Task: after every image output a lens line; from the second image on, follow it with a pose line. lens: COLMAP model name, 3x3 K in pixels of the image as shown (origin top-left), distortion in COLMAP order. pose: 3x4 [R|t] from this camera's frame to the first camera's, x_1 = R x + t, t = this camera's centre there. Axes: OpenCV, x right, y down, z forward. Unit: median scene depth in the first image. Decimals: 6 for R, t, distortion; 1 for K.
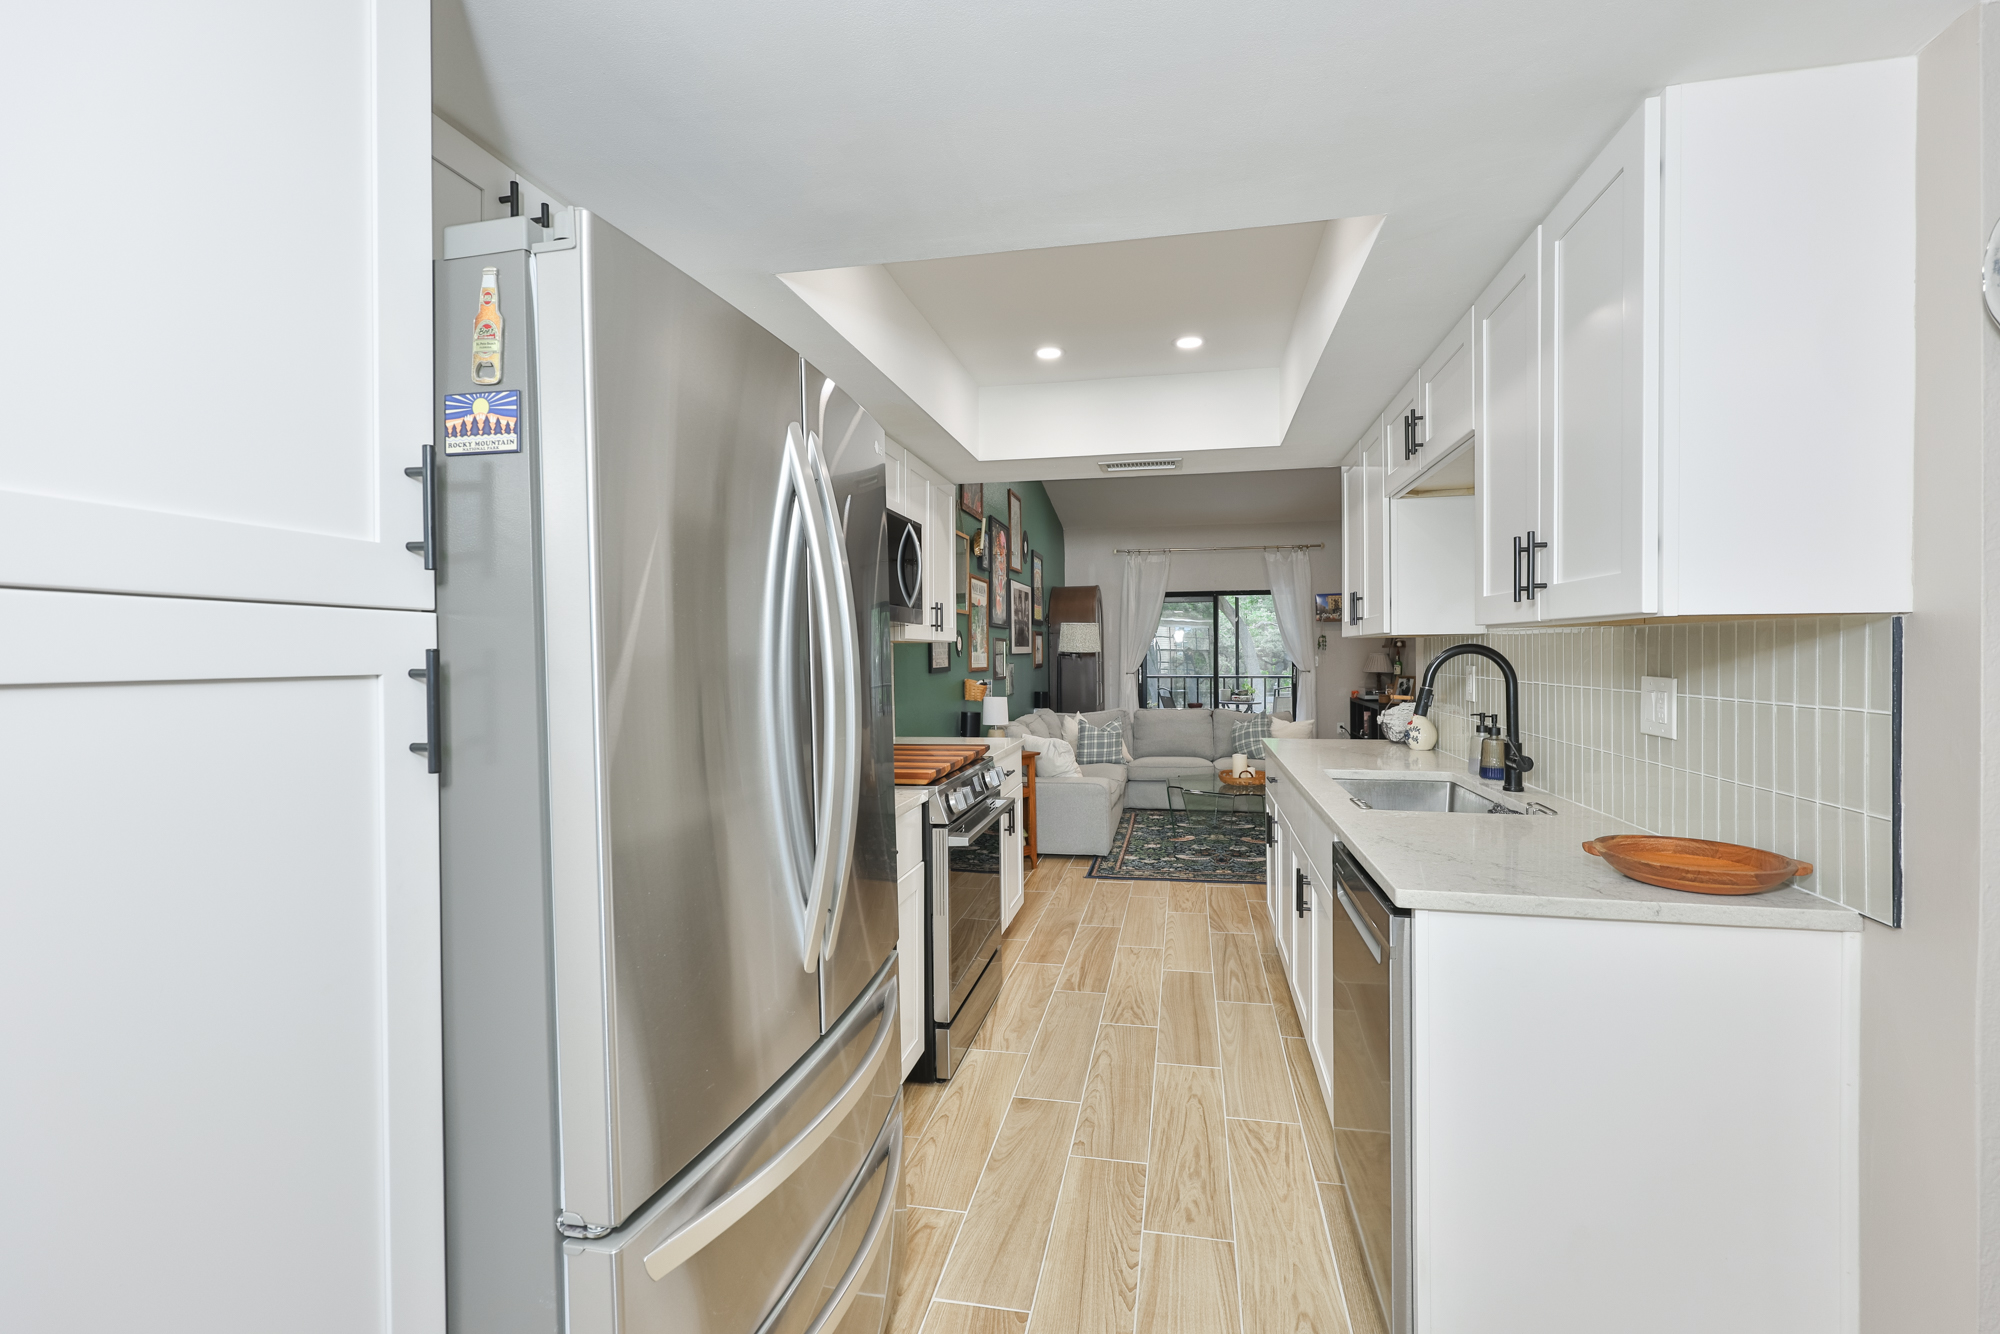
lens RADIAL K [[843.8, 0, 1024.4], [0, 843.8, 656.9], [0, 0, 1]] dist [-0.001017, 0.001277]
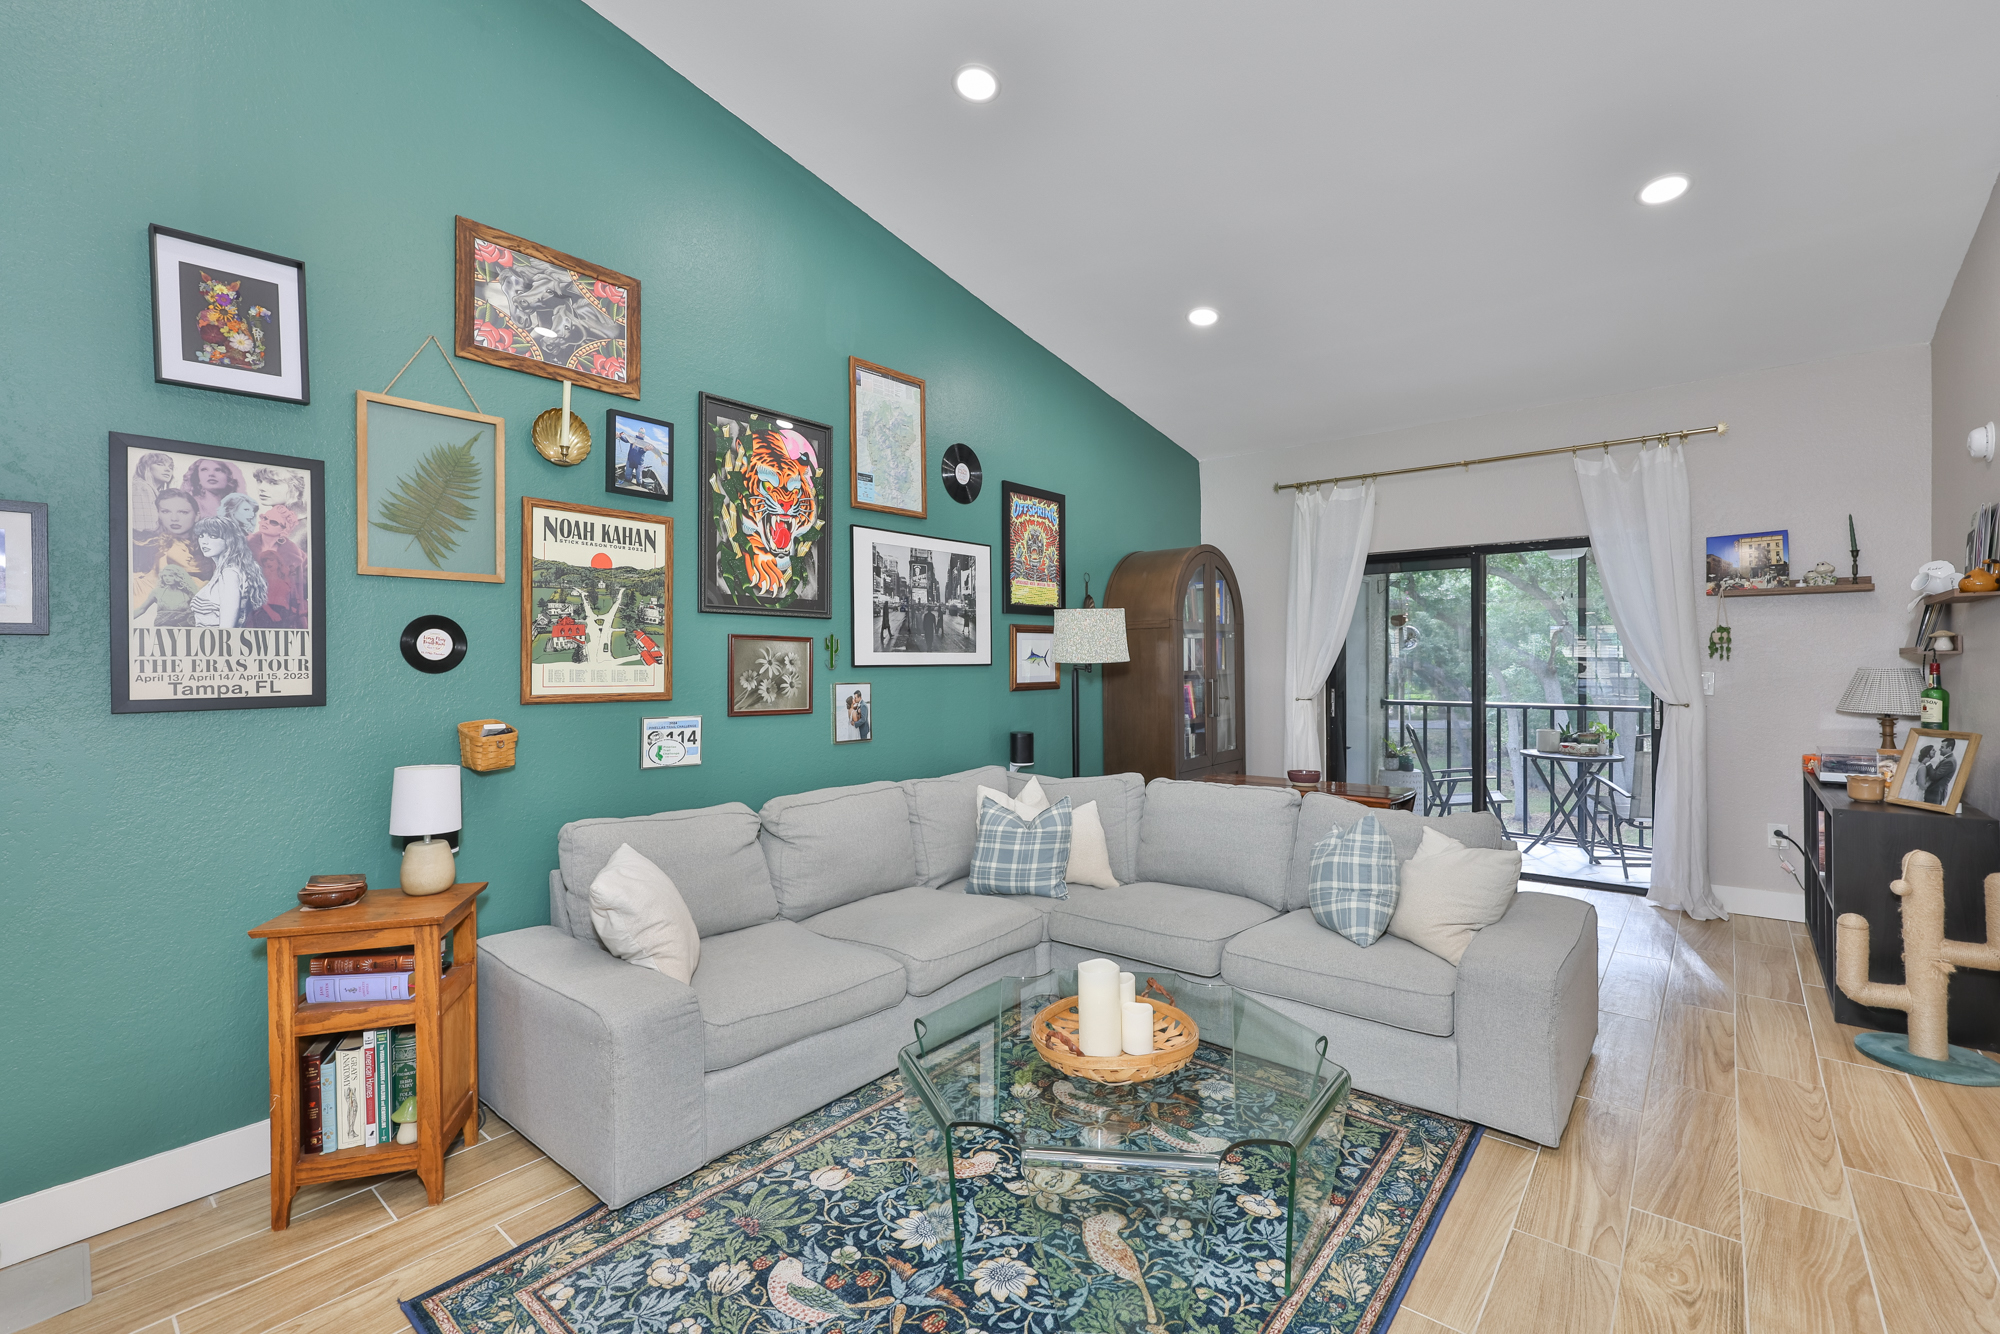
lens RADIAL K [[843.8, 0, 1015.7], [0, 843.8, 663.0], [0, 0, 1]] dist [-0.001017, 0.001277]
pose [[0.873680, 0.004833, -0.486477, 0.583090], [-0.005757, 0.999983, -0.000404, -0.009684], [0.486467, 0.003154, 0.873694, 1.019300]]
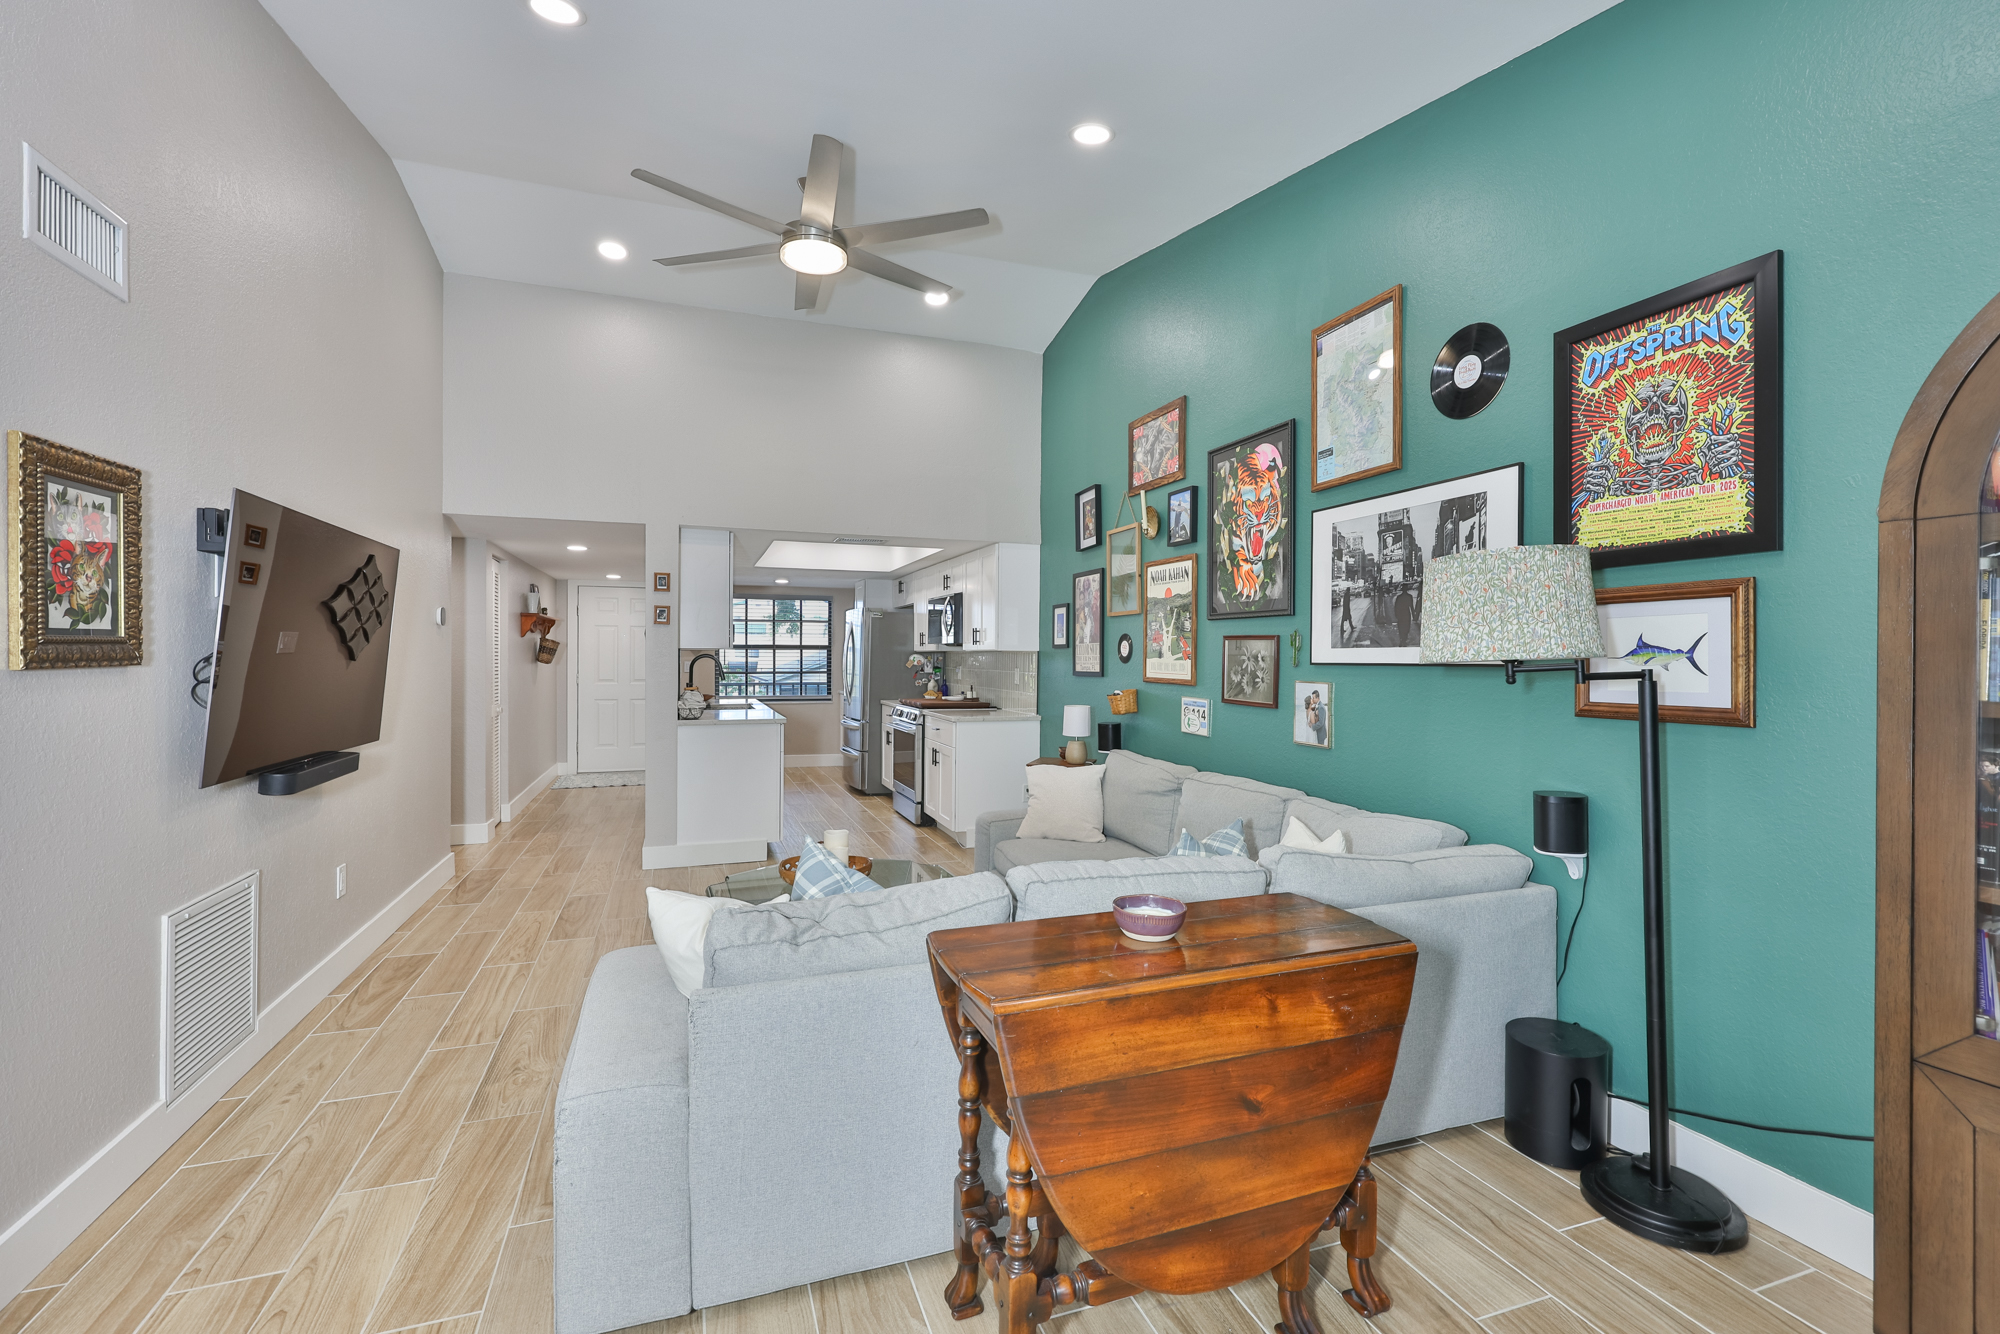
lens RADIAL K [[843.8, 0, 976.6], [0, 843.8, 646.8], [0, 0, 1]] dist [-0.001017, 0.001277]
pose [[-0.866560, -0.002056, -0.499069, 0.700755], [-0.001062, 0.999997, -0.002277, -0.020670], [0.499073, -0.001443, -0.866559, 2.324428]]
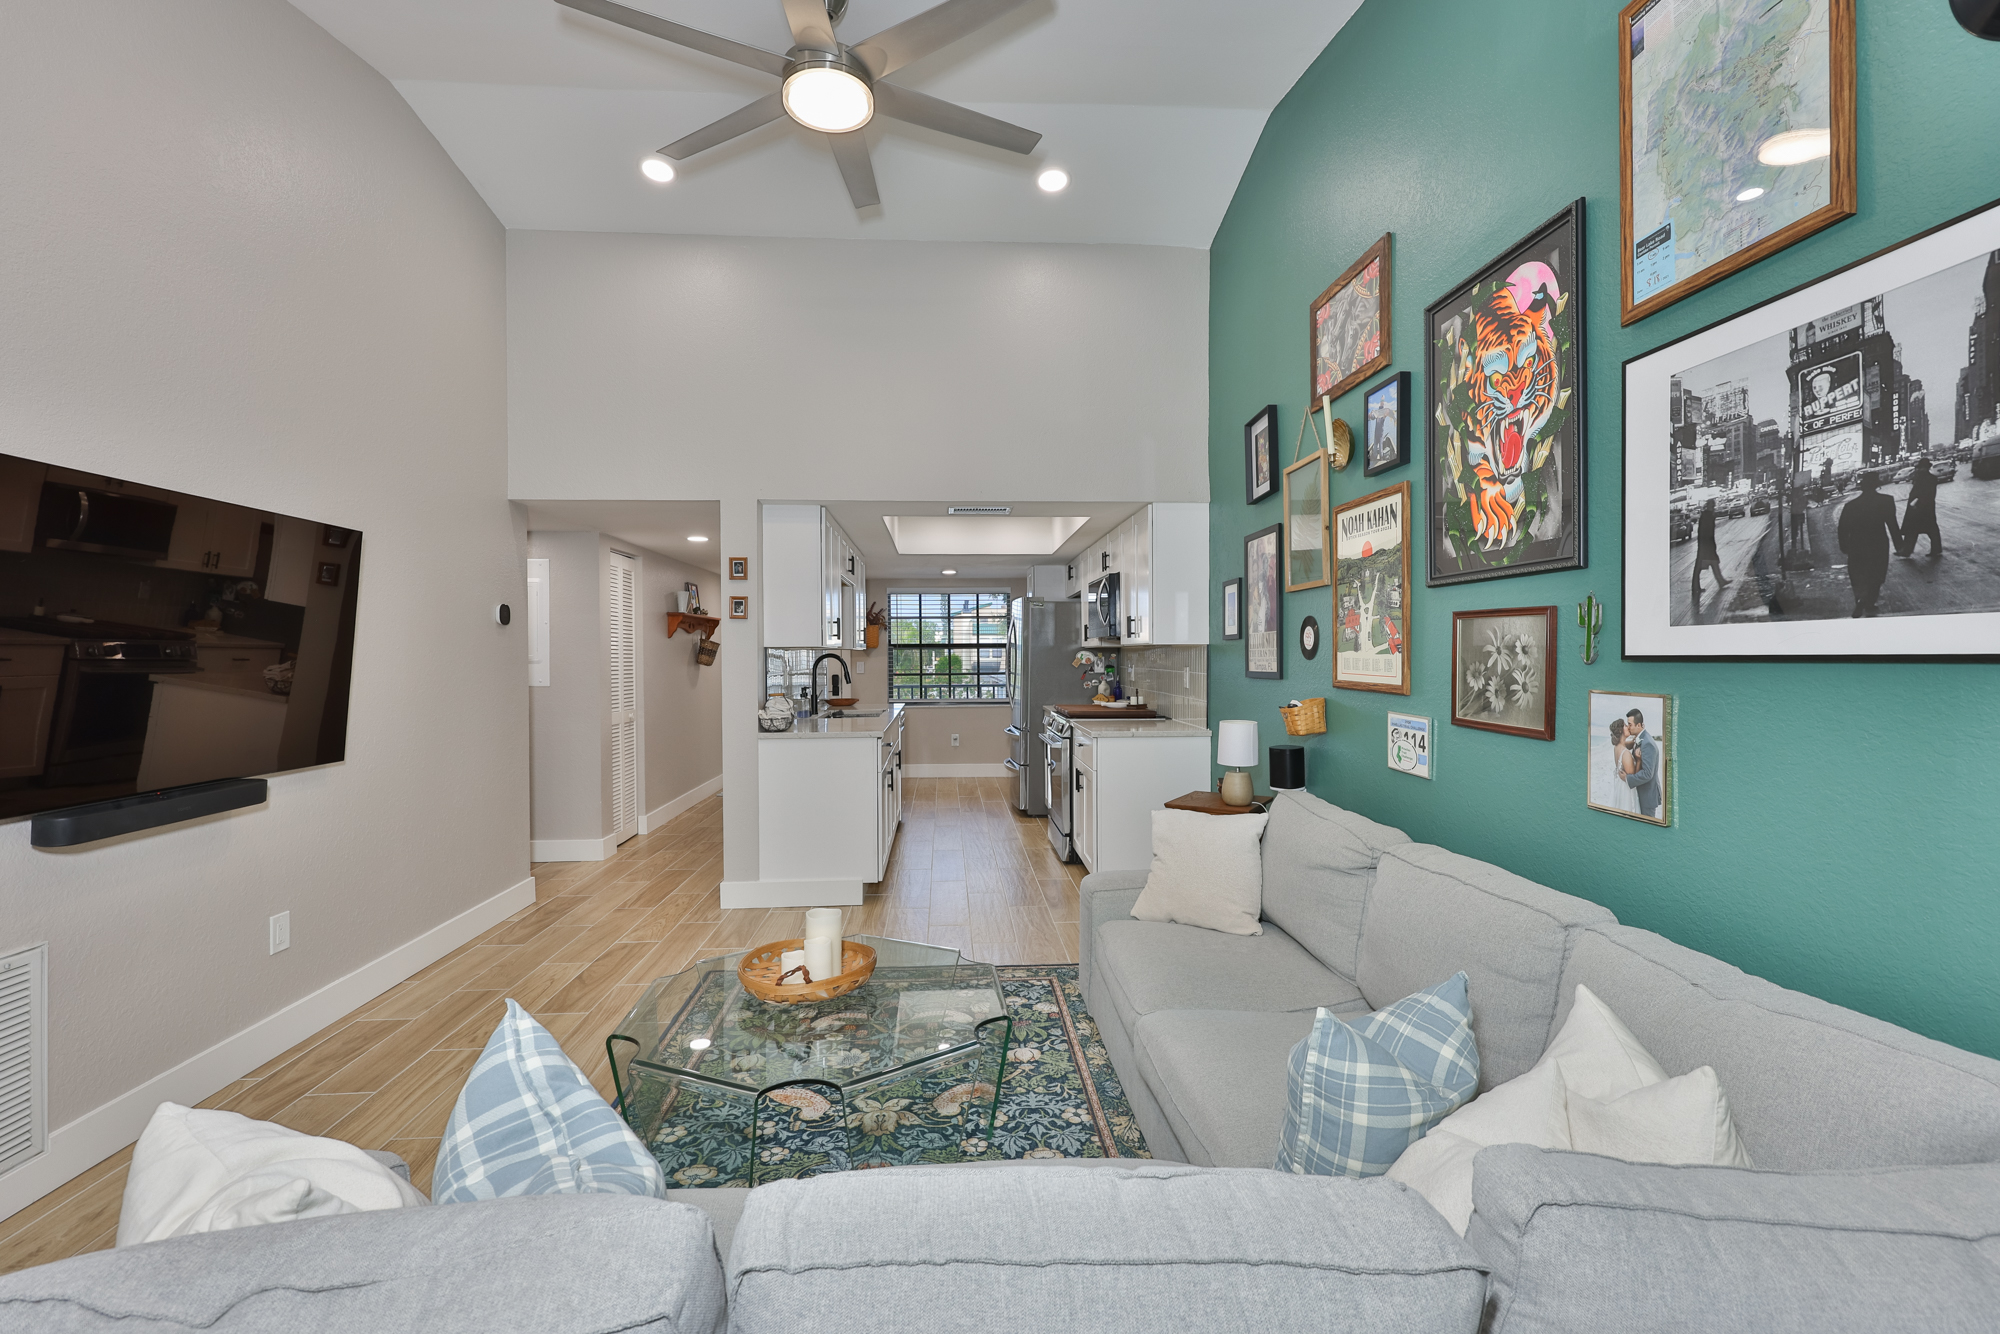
lens RADIAL K [[843.8, 0, 971.2], [0, 843.8, 652.4], [0, 0, 1]] dist [-0.001017, 0.001277]
pose [[-0.975496, 0.013298, -0.219613, 0.408486], [0.012679, 0.999911, 0.004225, -0.014579], [0.219650, 0.001337, -0.975578, 2.107260]]
